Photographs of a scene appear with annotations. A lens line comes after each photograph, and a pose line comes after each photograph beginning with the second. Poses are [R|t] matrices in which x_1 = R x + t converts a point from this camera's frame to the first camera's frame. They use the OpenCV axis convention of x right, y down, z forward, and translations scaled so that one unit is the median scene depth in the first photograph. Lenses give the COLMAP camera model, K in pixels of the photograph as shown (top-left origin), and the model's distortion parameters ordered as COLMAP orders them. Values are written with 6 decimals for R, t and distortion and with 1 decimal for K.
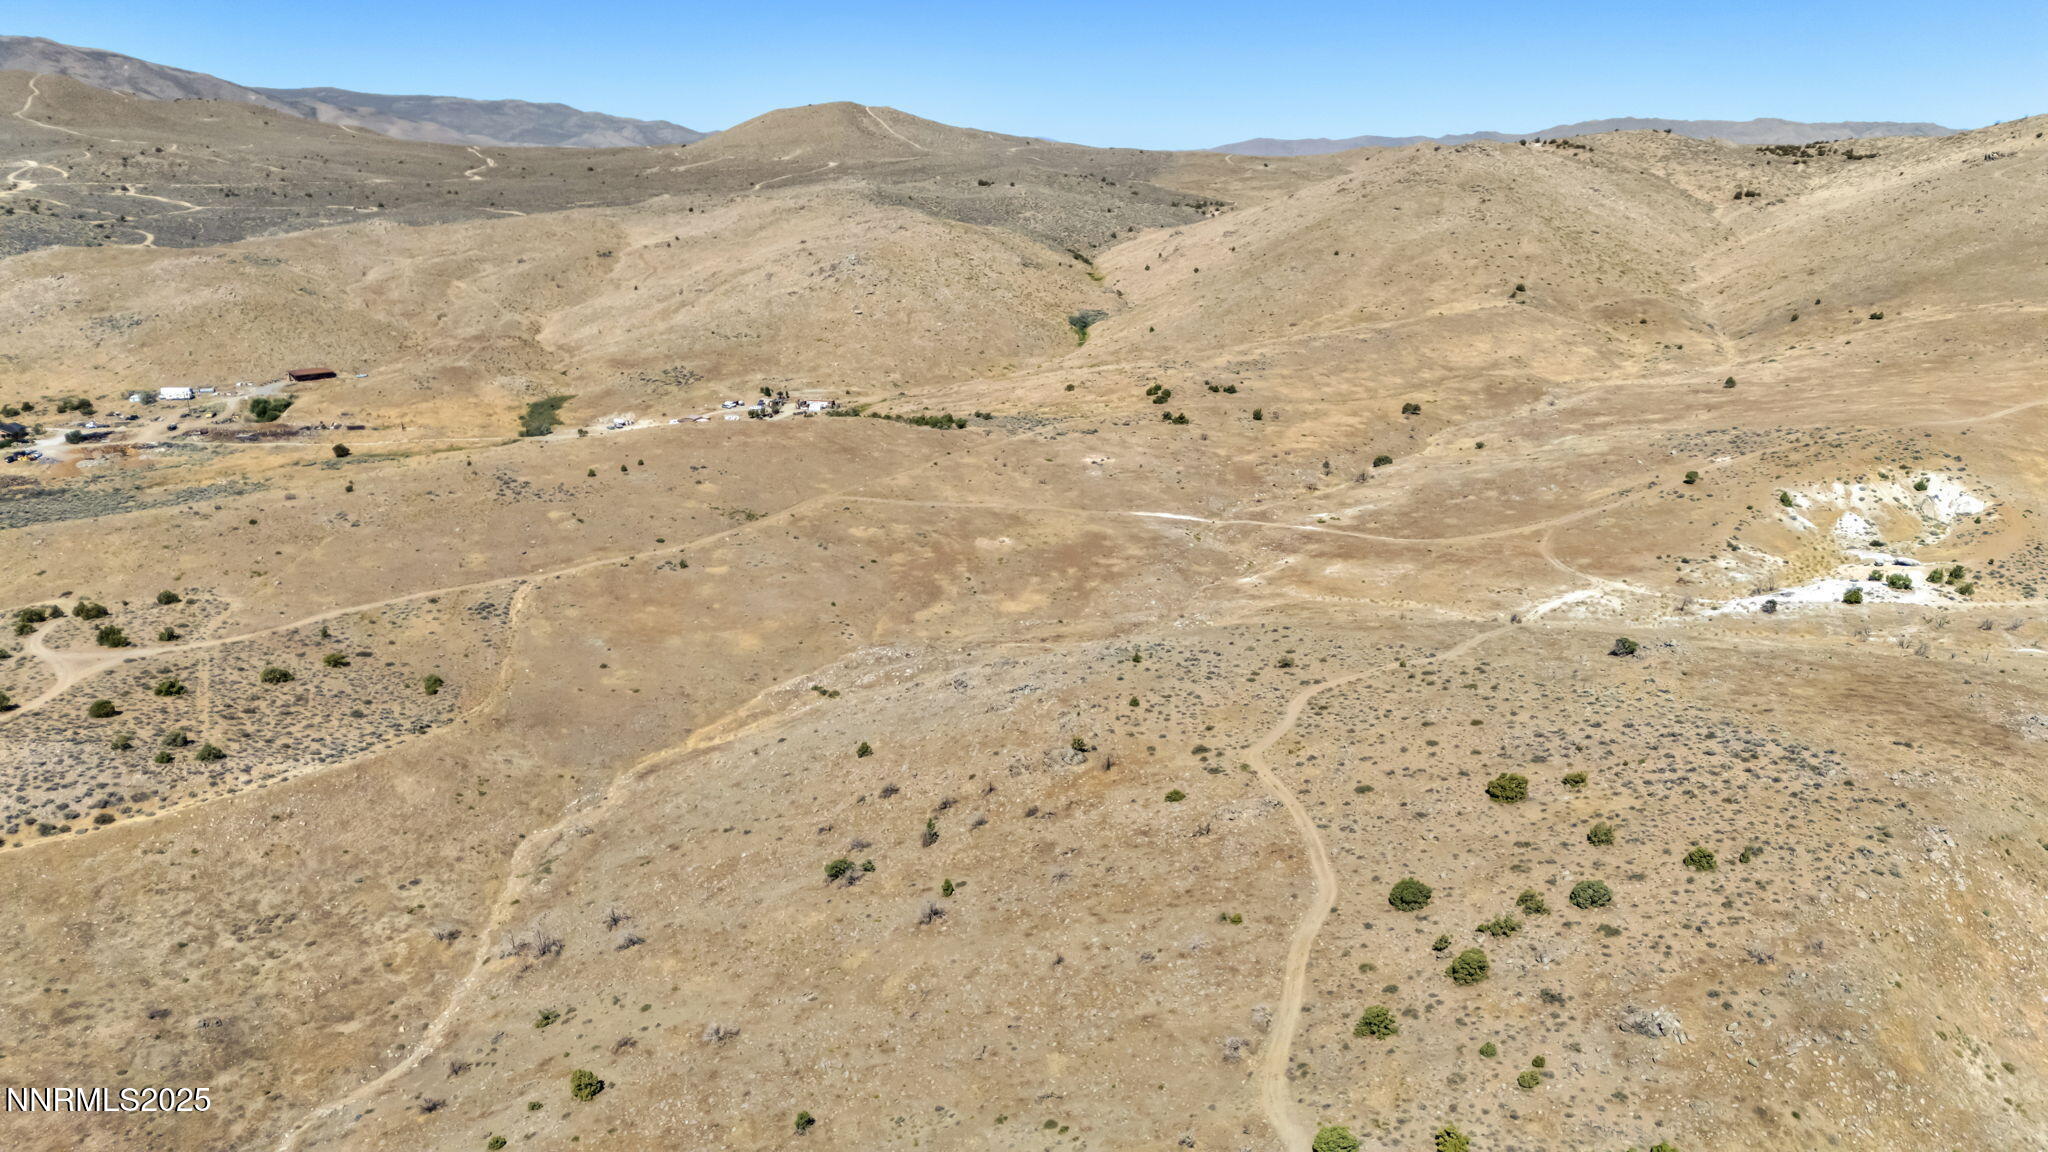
lens RADIAL K [[1496.6, 0, 1024.0], [0, 1496.6, 576.0], [0, 0, 1]] dist [0.084026, -0.078759]
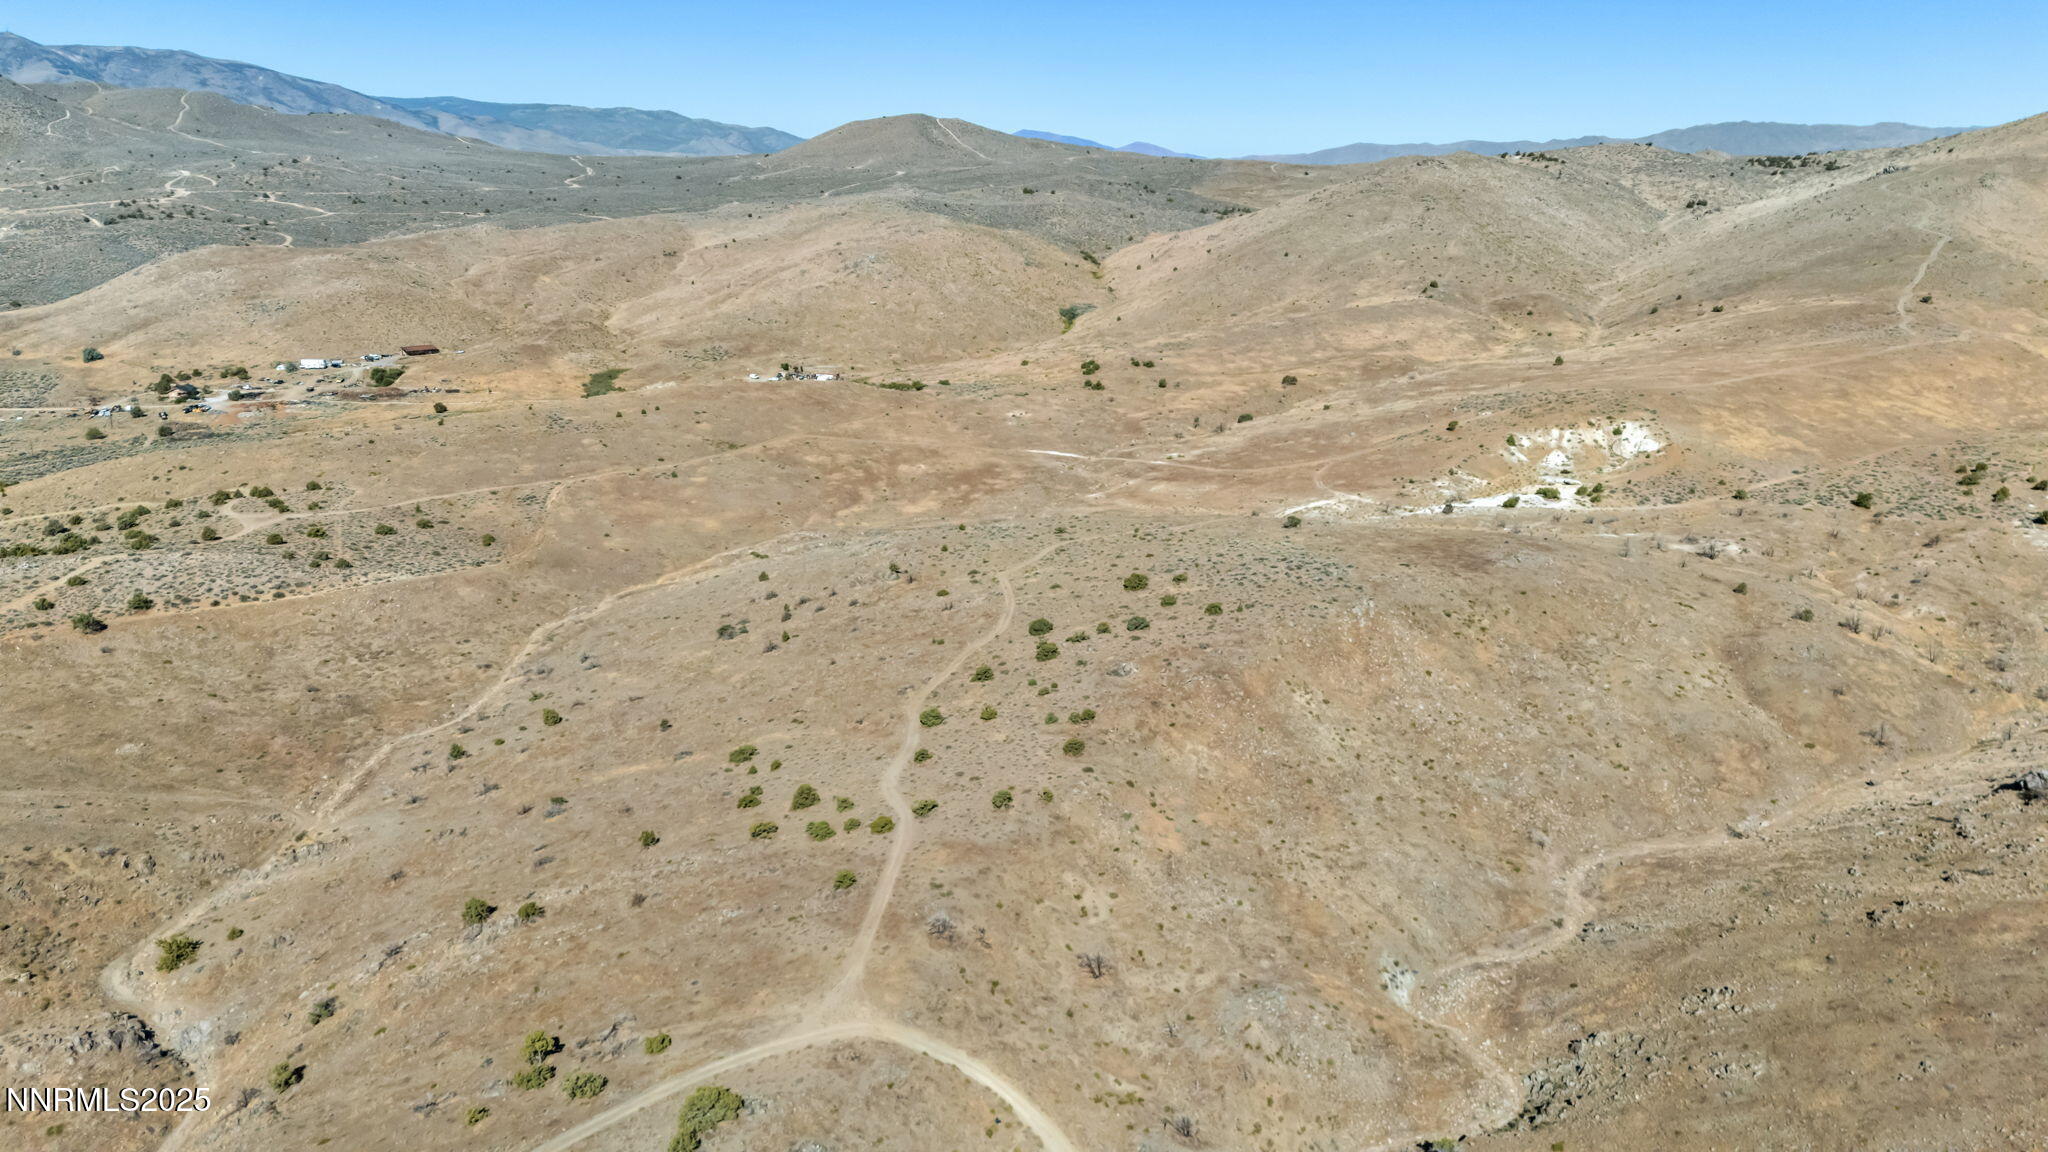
lens RADIAL K [[1496.6, 0, 1024.0], [0, 1496.6, 576.0], [0, 0, 1]] dist [0.084026, -0.078759]
pose [[0.997930, 0.016625, -0.062127, 0.104786], [-0.016821, 0.999855, -0.002635, 0.048585], [0.062074, 0.003675, 0.998065, -0.205349]]
